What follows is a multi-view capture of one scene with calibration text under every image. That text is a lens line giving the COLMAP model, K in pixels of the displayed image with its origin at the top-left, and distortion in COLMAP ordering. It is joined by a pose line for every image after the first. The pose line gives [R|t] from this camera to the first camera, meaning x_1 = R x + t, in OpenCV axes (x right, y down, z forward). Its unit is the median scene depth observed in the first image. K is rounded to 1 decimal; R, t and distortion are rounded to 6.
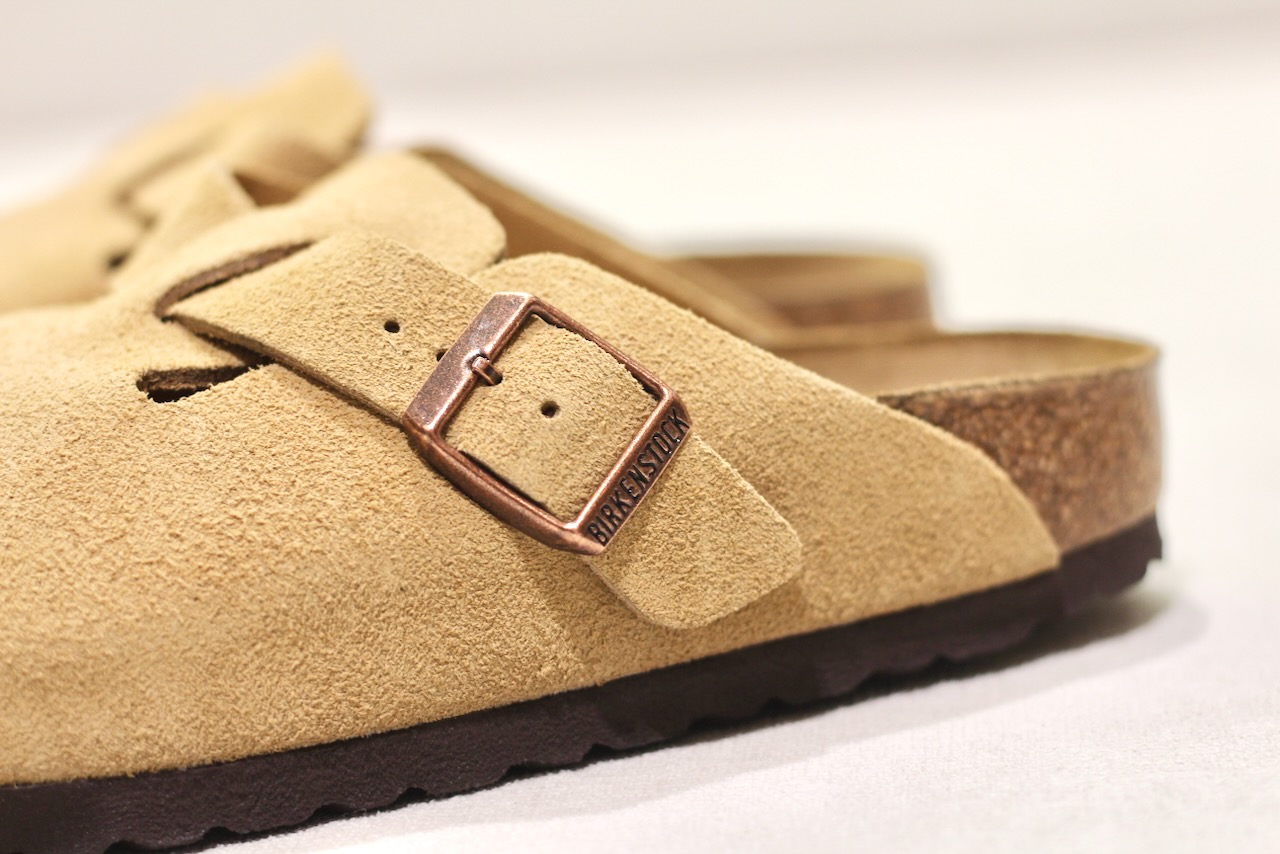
lens RADIAL K [[3416.1, 0, 640.0], [0, 3416.1, 427.0], [0, 0, 1]] dist [-0.094058, -1.176905]
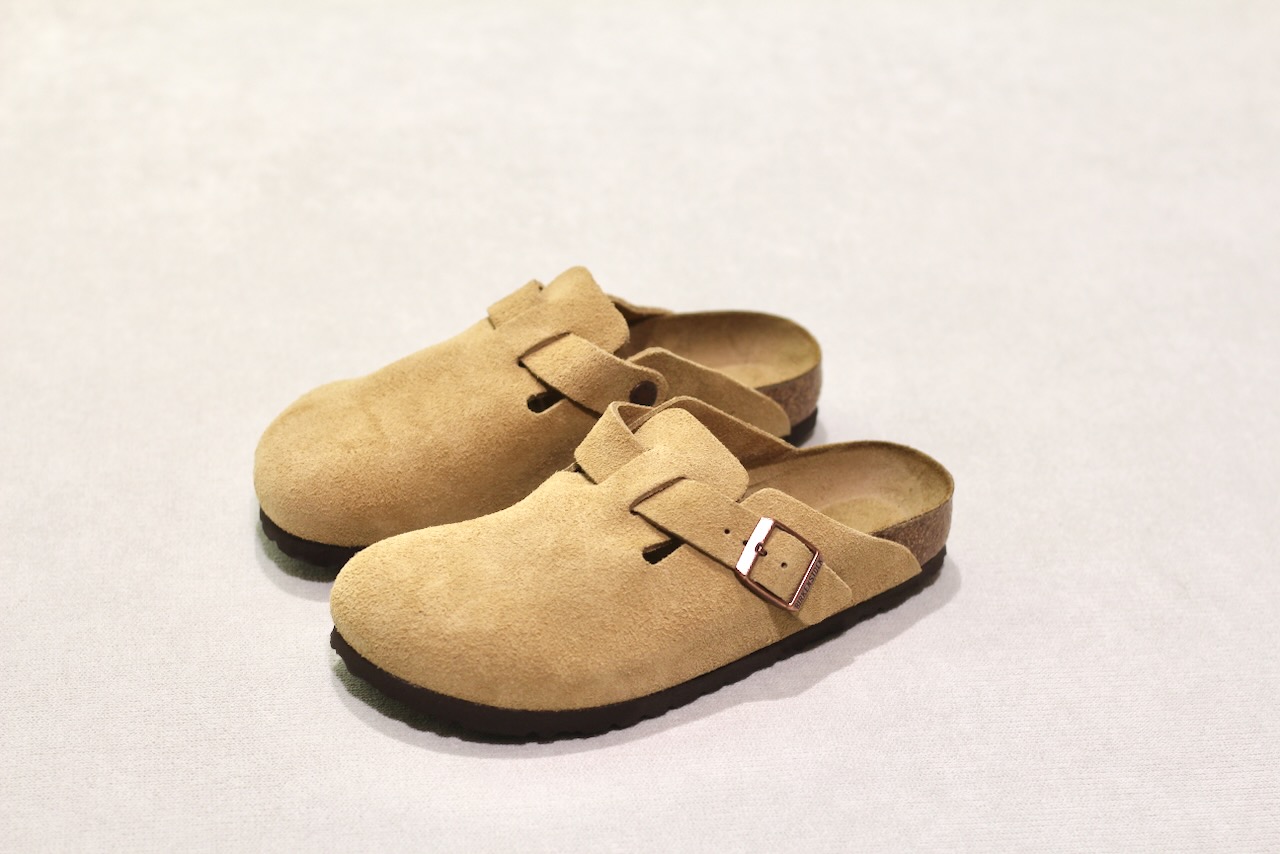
lens RADIAL K [[3416.1, 0, 640.0], [0, 3416.1, 427.0], [0, 0, 1]] dist [-0.094058, -1.176905]
pose [[0.963151, -0.016903, 0.268430, -0.913652], [-0.079791, 0.935137, 0.345184, -1.097945], [-0.256854, -0.353883, 0.899329, -1.528039]]
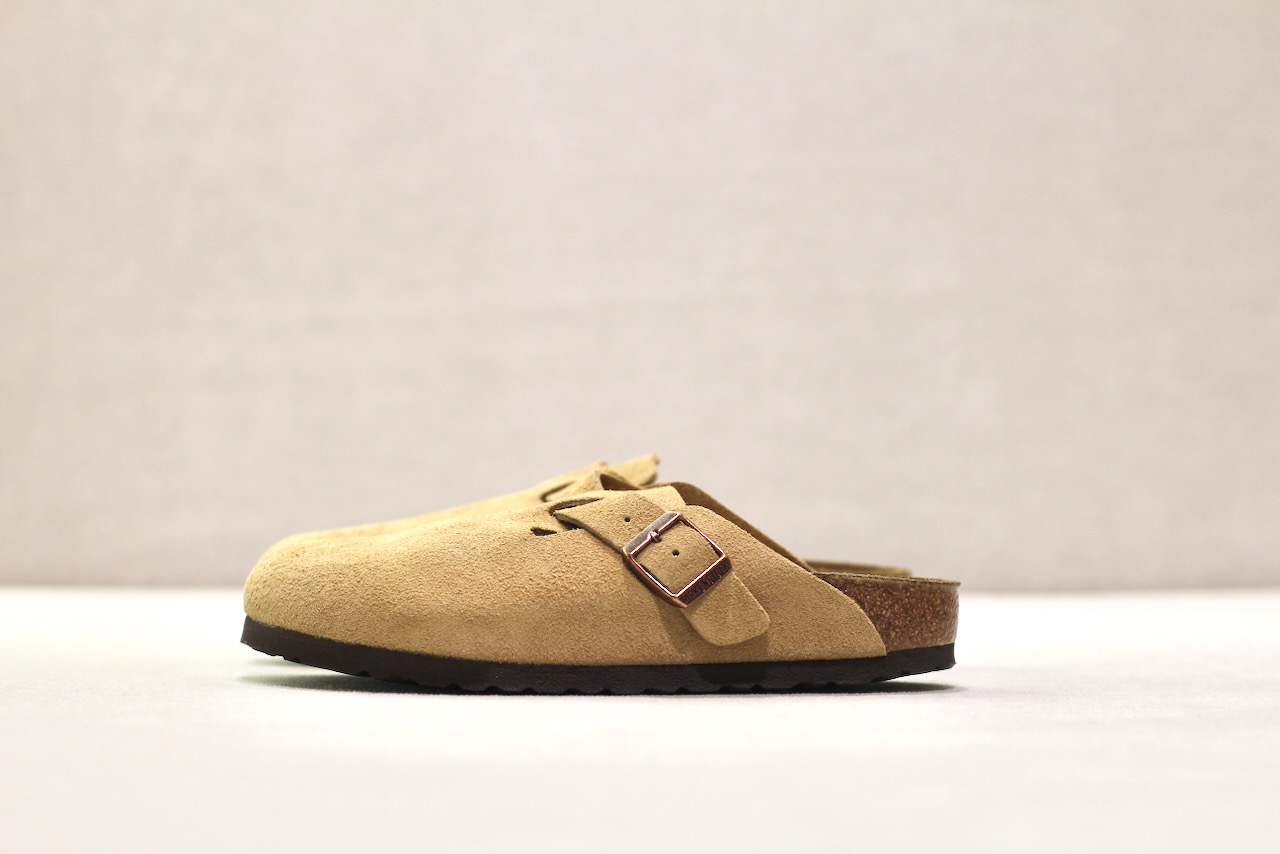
lens RADIAL K [[3416.1, 0, 640.0], [0, 3416.1, 427.0], [0, 0, 1]] dist [-0.094058, -1.176905]
pose [[0.960910, 0.097967, -0.258950, 0.619846], [-0.145747, 0.974208, -0.172270, 0.357953], [0.235395, 0.203277, 0.950404, -1.540831]]
